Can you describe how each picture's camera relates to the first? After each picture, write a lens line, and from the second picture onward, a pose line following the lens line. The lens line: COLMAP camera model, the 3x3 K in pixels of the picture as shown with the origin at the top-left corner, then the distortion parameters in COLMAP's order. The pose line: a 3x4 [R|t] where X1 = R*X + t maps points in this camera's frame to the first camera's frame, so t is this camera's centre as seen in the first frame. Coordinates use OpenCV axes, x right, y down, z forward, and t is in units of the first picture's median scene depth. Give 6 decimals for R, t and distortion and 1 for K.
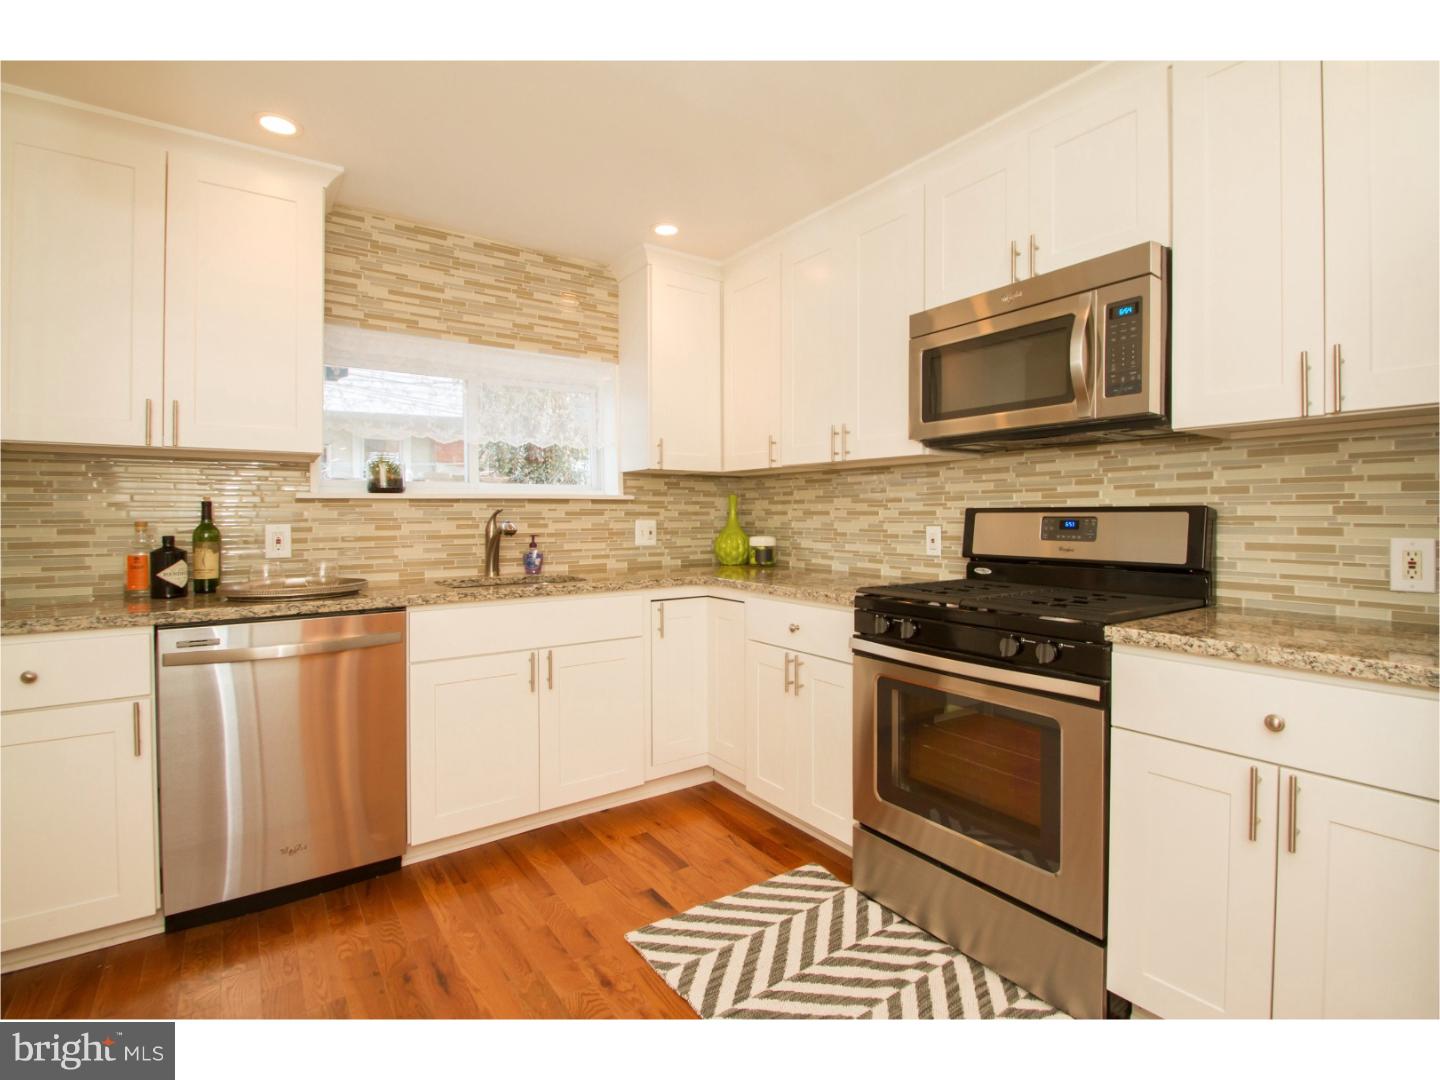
lens RADIAL K [[678.7, 0, 733.9], [0, 678.7, 518.4], [0, 0, 1]] dist [0.015104, -0.020591]
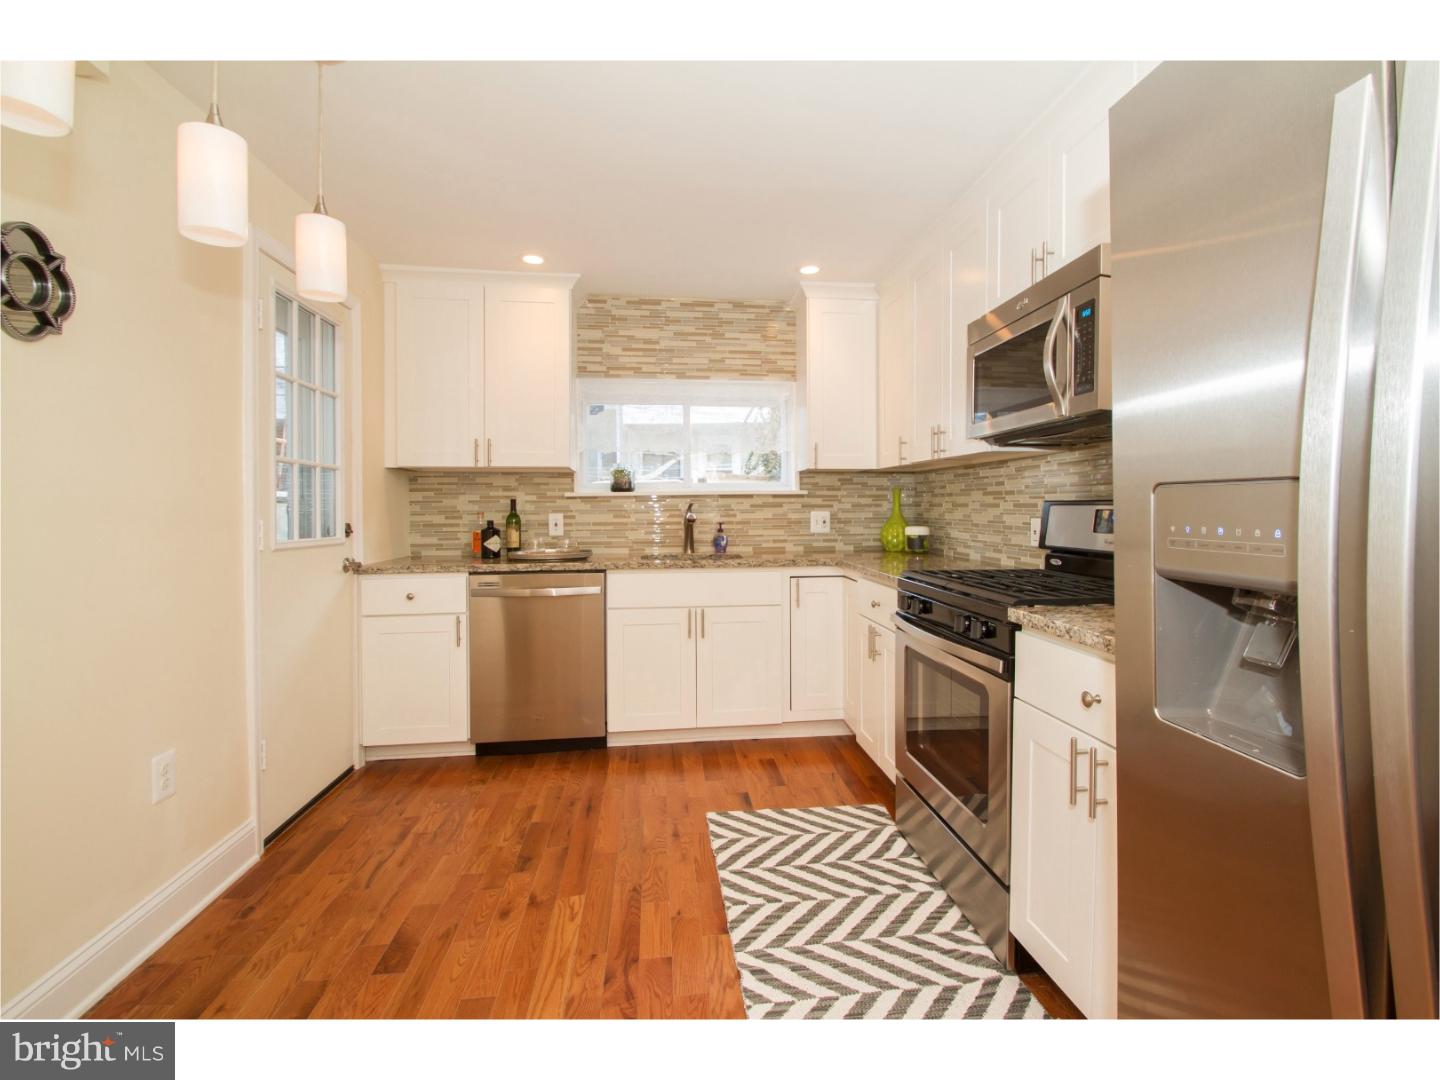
lens RADIAL K [[660.6, 0, 739.9], [0, 660.6, 518.3], [0, 0, 1]] dist [0.014431, -0.017812]
pose [[0.876941, 0.007406, -0.480542, 0.418236], [-0.000254, 0.999888, 0.014947, -0.003387], [0.480599, -0.012985, 0.876844, -0.104421]]
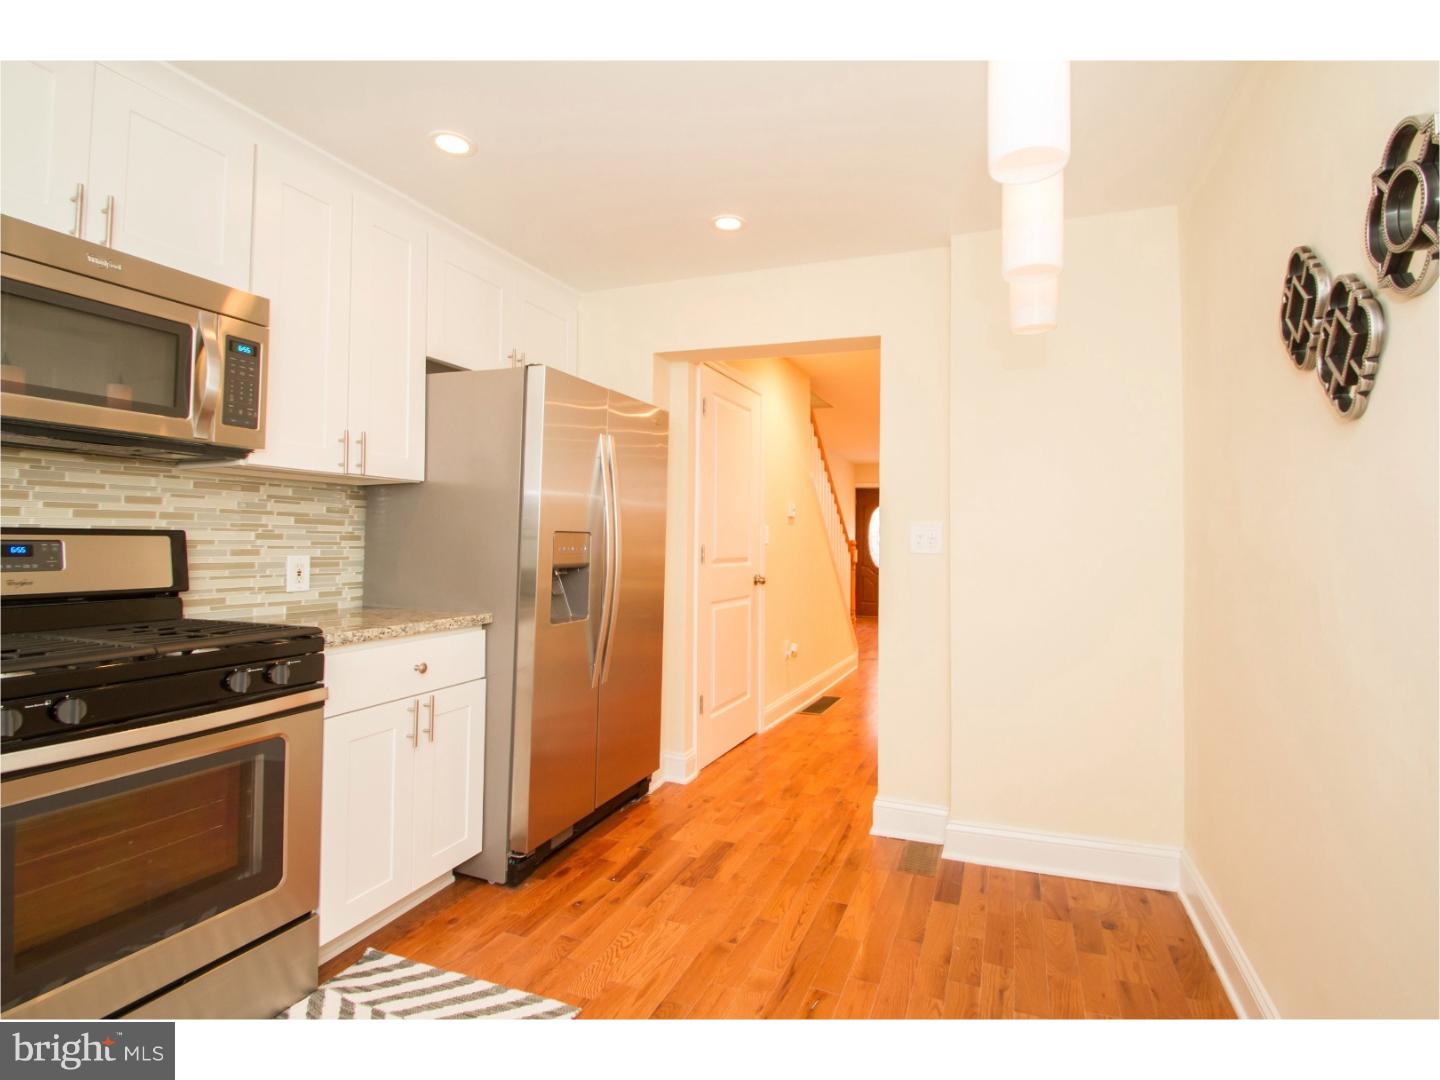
lens RADIAL K [[660.6, 0, 739.9], [0, 660.6, 518.3], [0, 0, 1]] dist [0.014431, -0.017812]
pose [[-0.530518, 0.025933, 0.847277, -0.497940], [-0.005298, 0.999411, -0.033907, -0.005537], [-0.847657, -0.022477, -0.530069, 0.617681]]
